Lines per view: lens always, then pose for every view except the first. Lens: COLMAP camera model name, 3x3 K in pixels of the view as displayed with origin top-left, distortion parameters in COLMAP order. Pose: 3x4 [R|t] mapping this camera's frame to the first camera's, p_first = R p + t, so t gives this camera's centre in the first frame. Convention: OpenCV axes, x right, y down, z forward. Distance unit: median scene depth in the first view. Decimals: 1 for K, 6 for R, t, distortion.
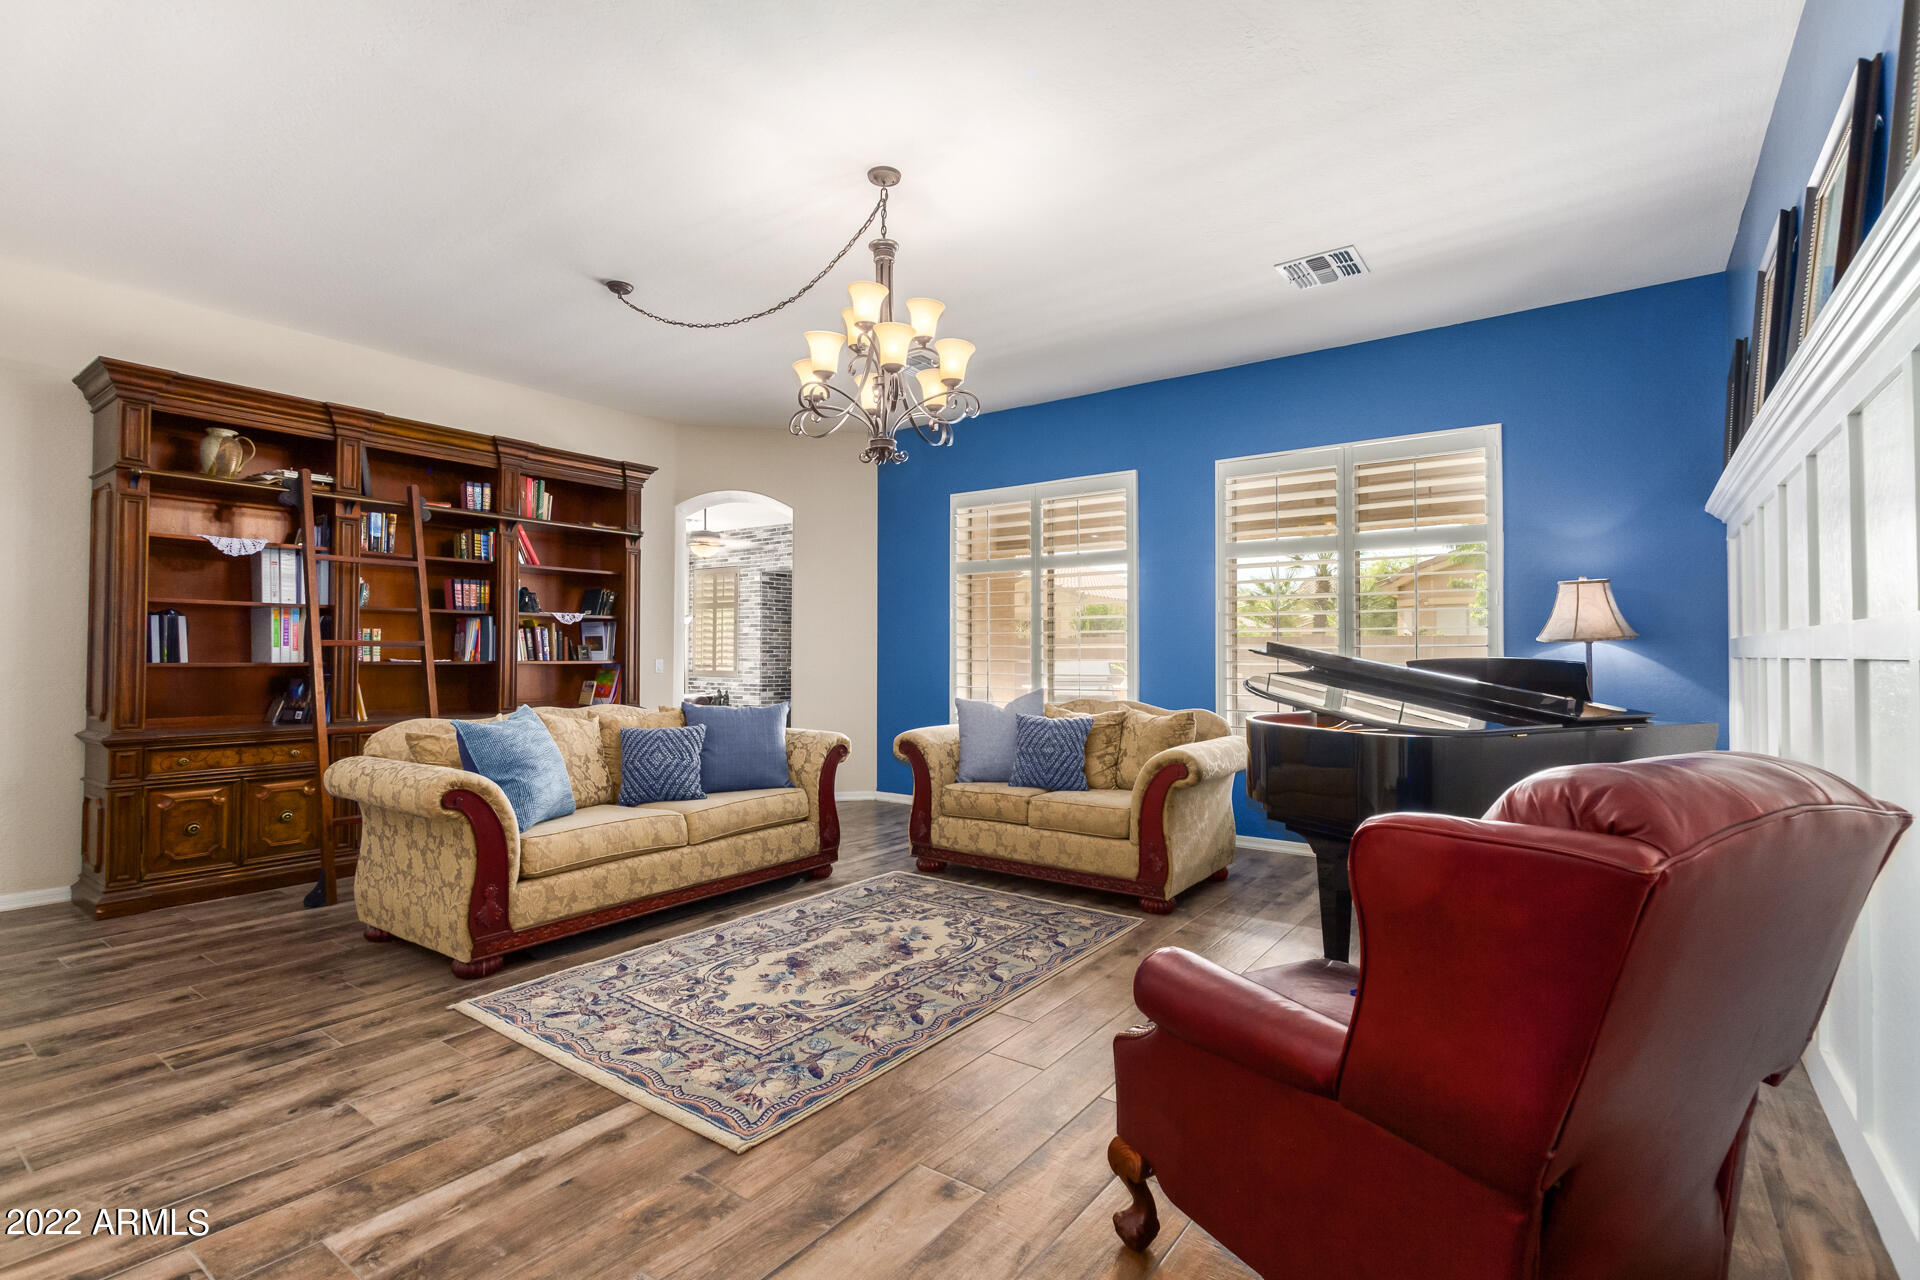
lens RADIAL K [[914.3, 0, 959.7], [0, 914.3, 646.1], [0, 0, 1]] dist [0.015885, -0.010130]
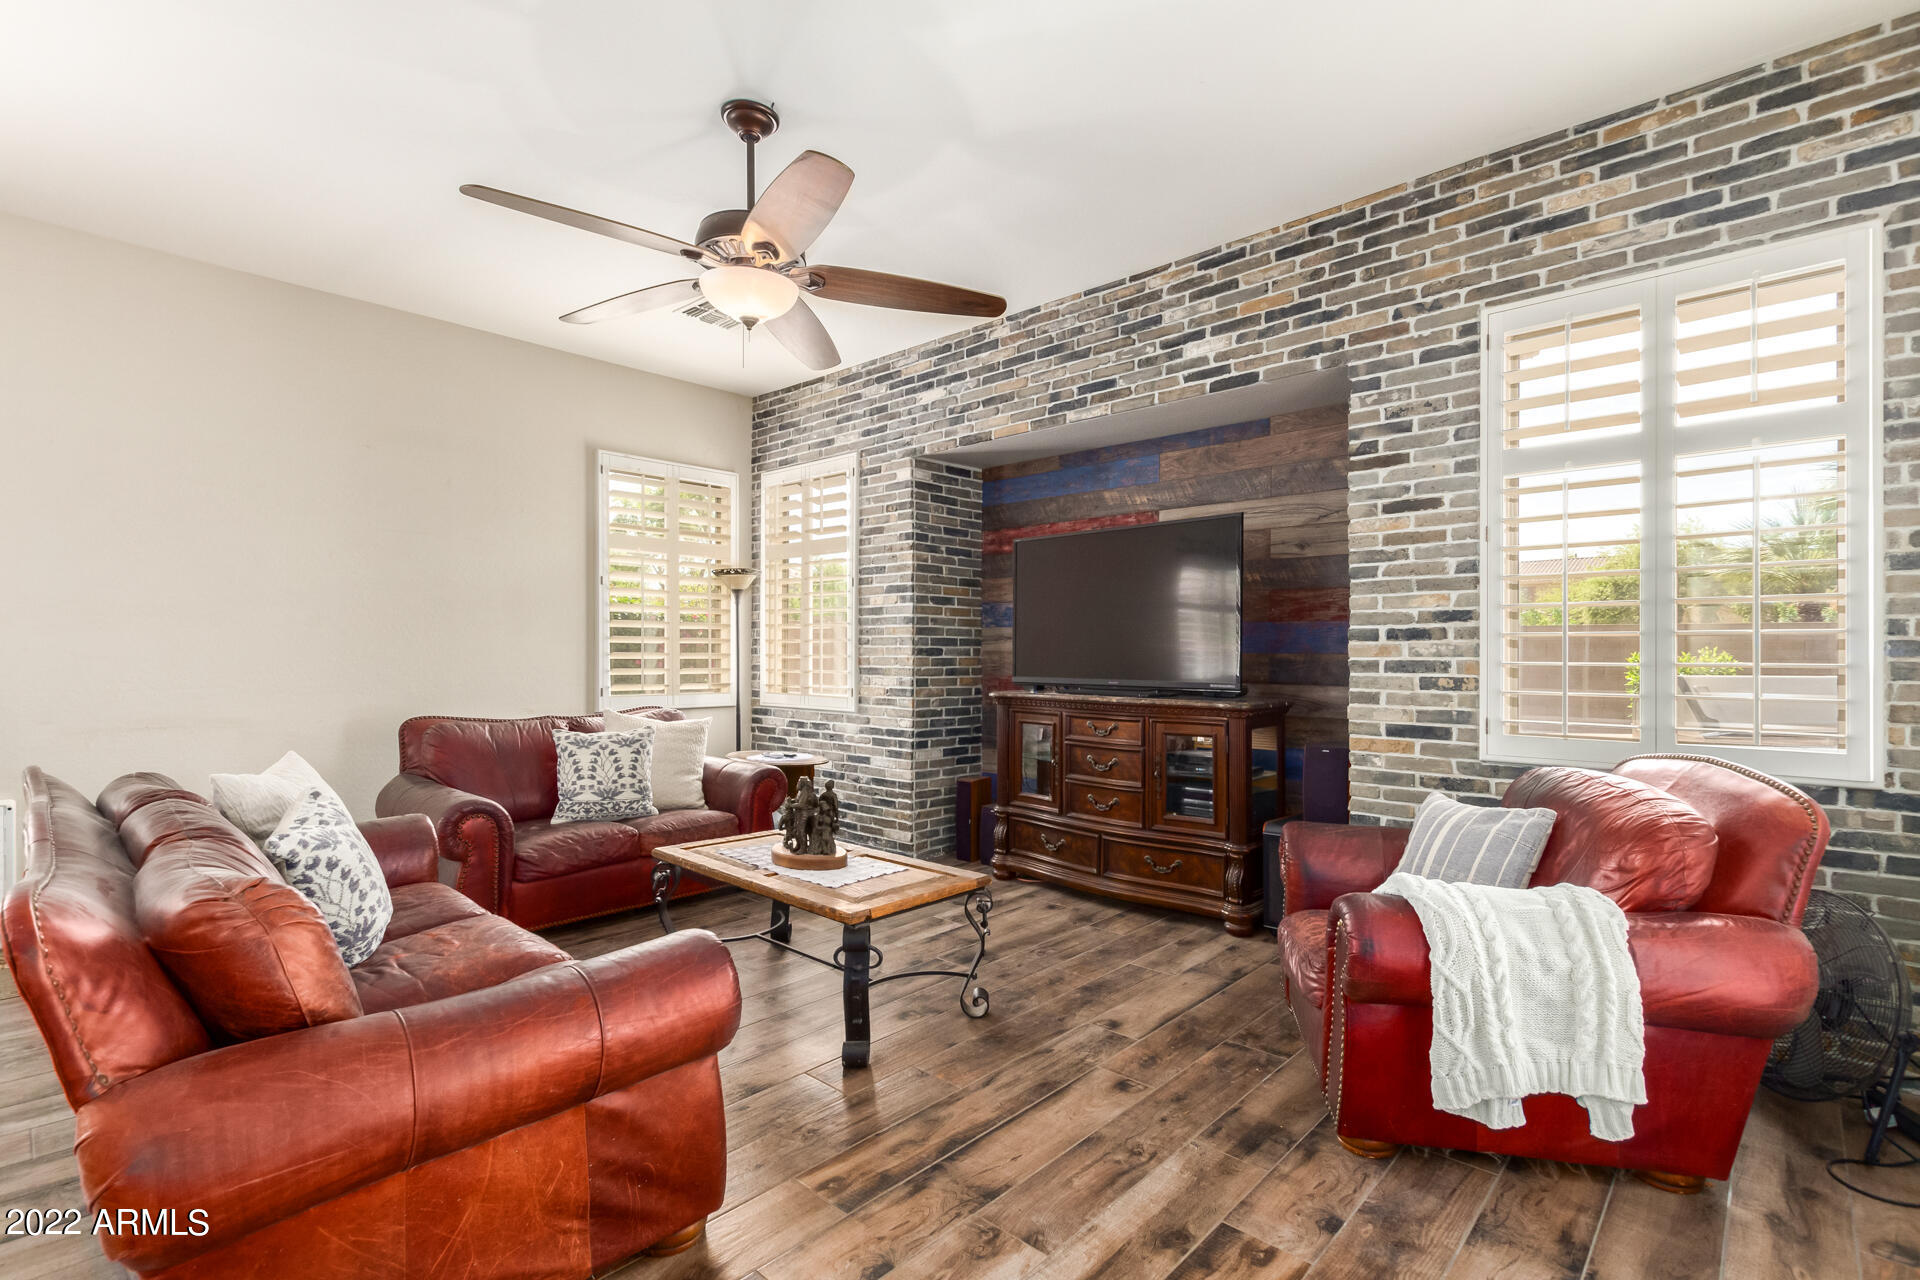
lens RADIAL K [[916.9, 0, 949.6], [0, 916.9, 660.9], [0, 0, 1]] dist [0.001515, 0.000792]
pose [[0.991227, -0.003736, -0.132119, -0.146261], [0.004763, 0.999961, 0.007452, 0.007149], [0.132086, -0.008015, 0.991206, 0.591328]]
